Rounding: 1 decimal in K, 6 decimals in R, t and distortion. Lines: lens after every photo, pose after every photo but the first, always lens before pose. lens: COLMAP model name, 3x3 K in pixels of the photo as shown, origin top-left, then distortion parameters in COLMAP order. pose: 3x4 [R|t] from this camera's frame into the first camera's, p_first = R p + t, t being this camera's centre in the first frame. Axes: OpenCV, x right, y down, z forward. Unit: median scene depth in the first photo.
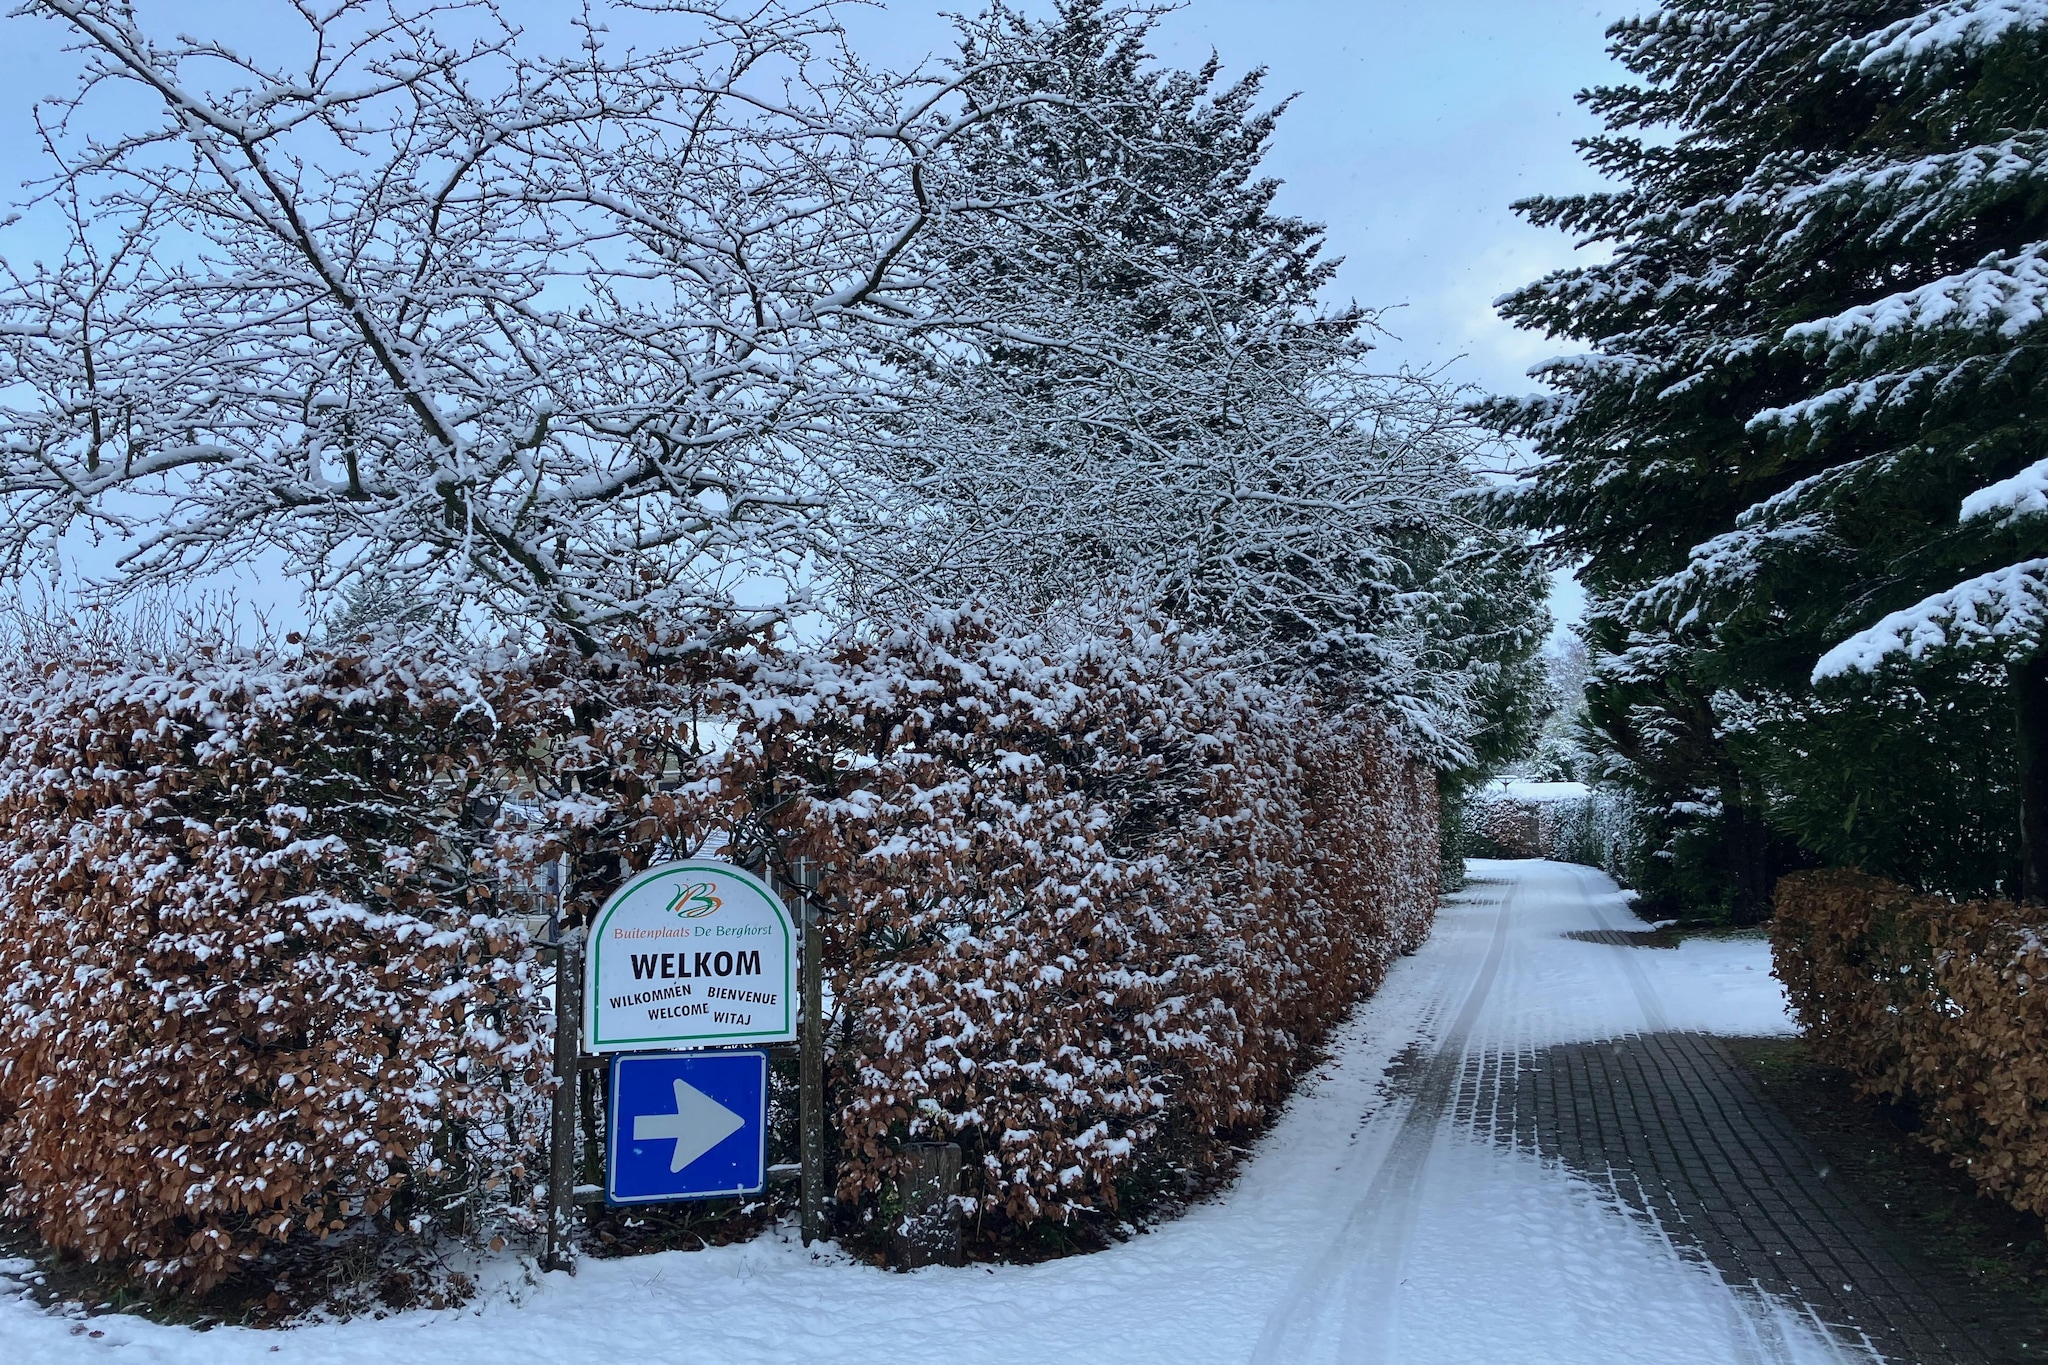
lens RADIAL K [[1731.8, 0, 1023.4], [0, 1731.8, 652.3], [0, 0, 1]] dist [0.141484, -0.228407]
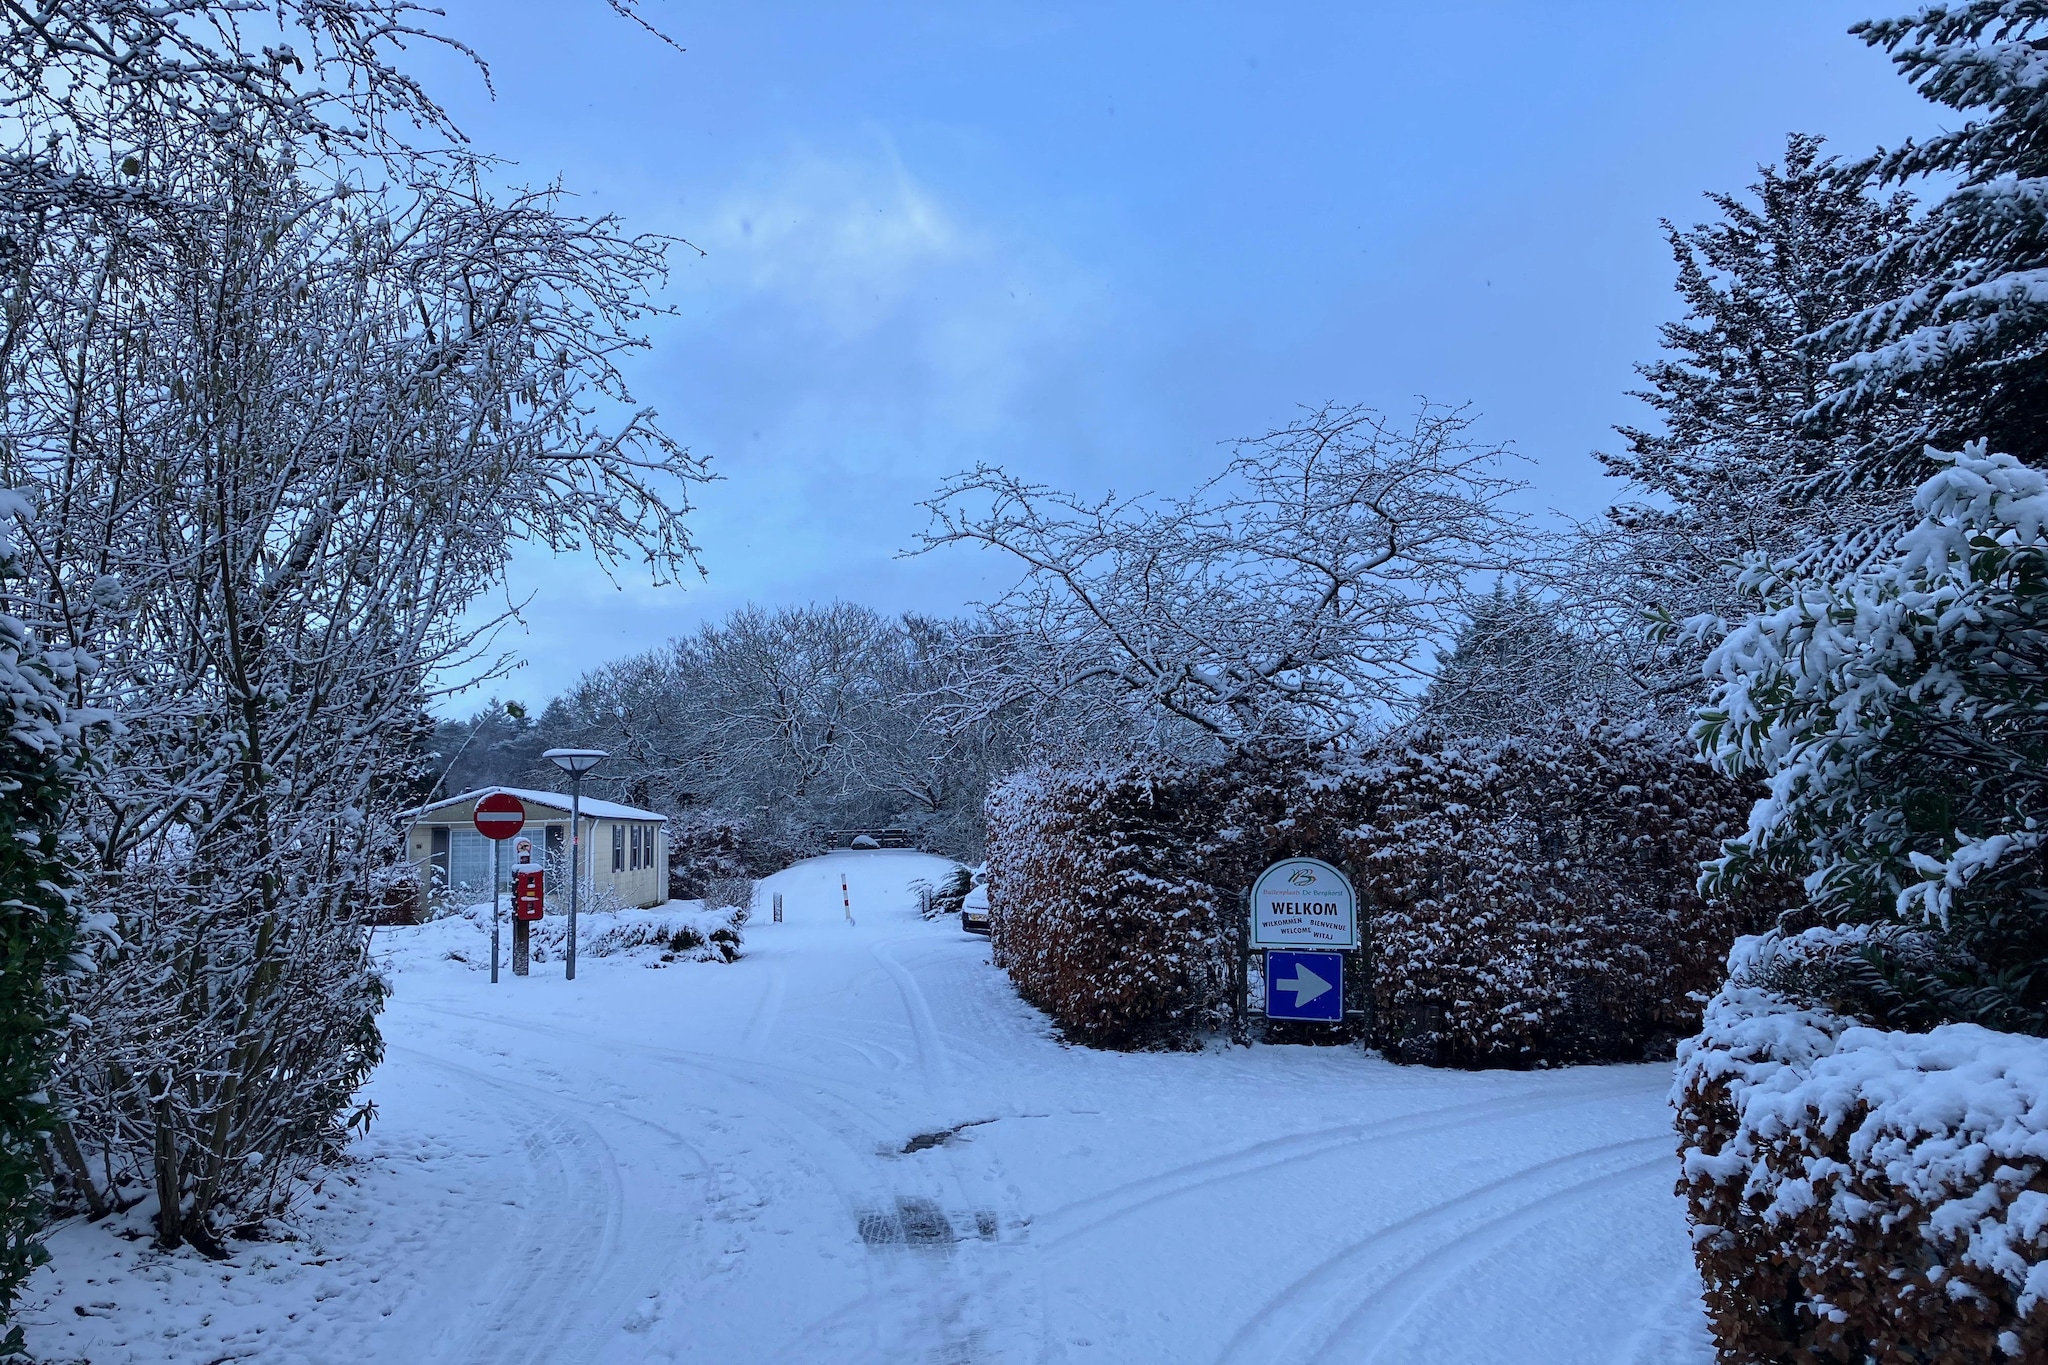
lens RADIAL K [[1731.8, 0, 1023.4], [0, 1731.8, 652.3], [0, 0, 1]] dist [0.141484, -0.228407]
pose [[0.791549, -0.063130, -0.607836, 0.817459], [0.066795, 0.997628, -0.016630, -0.109596], [0.607445, -0.027437, 0.793888, -0.817971]]
